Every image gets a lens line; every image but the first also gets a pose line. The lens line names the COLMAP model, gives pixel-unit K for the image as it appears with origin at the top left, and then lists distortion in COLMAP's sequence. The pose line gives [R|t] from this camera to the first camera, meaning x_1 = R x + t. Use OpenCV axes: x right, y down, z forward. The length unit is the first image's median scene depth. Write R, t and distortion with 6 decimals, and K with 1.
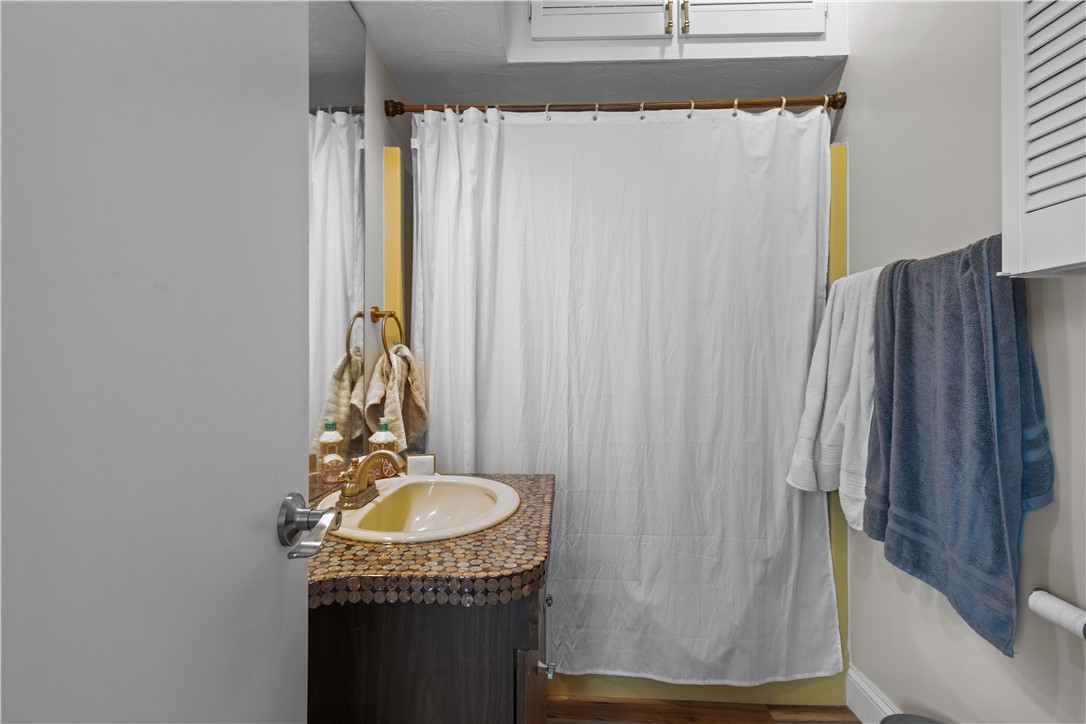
lens RADIAL K [[520.1, 0, 544.7], [0, 520.1, 355.6], [0, 0, 1]] dist [0.007480, 0.000236]
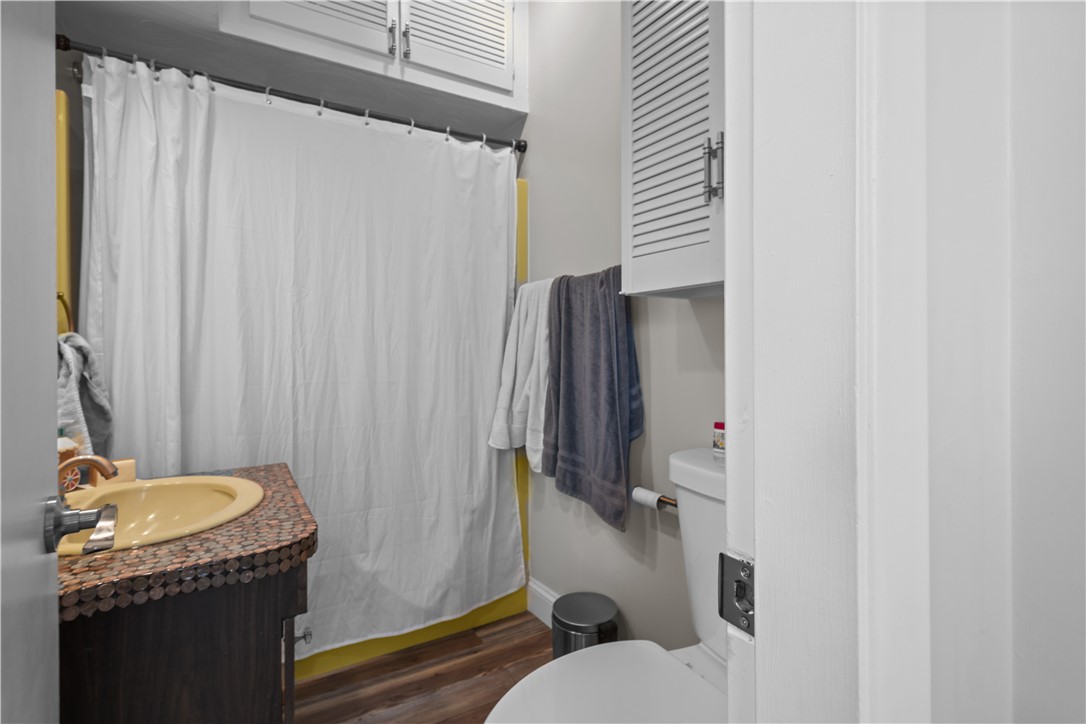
lens RADIAL K [[520.1, 0, 544.7], [0, 520.1, 355.6], [0, 0, 1]] dist [0.007480, 0.000236]
pose [[0.829380, -0.018223, 0.558388, -0.120931], [0.005271, 0.999679, 0.024796, -0.001376], [-0.558660, -0.017622, 0.829209, -0.110402]]
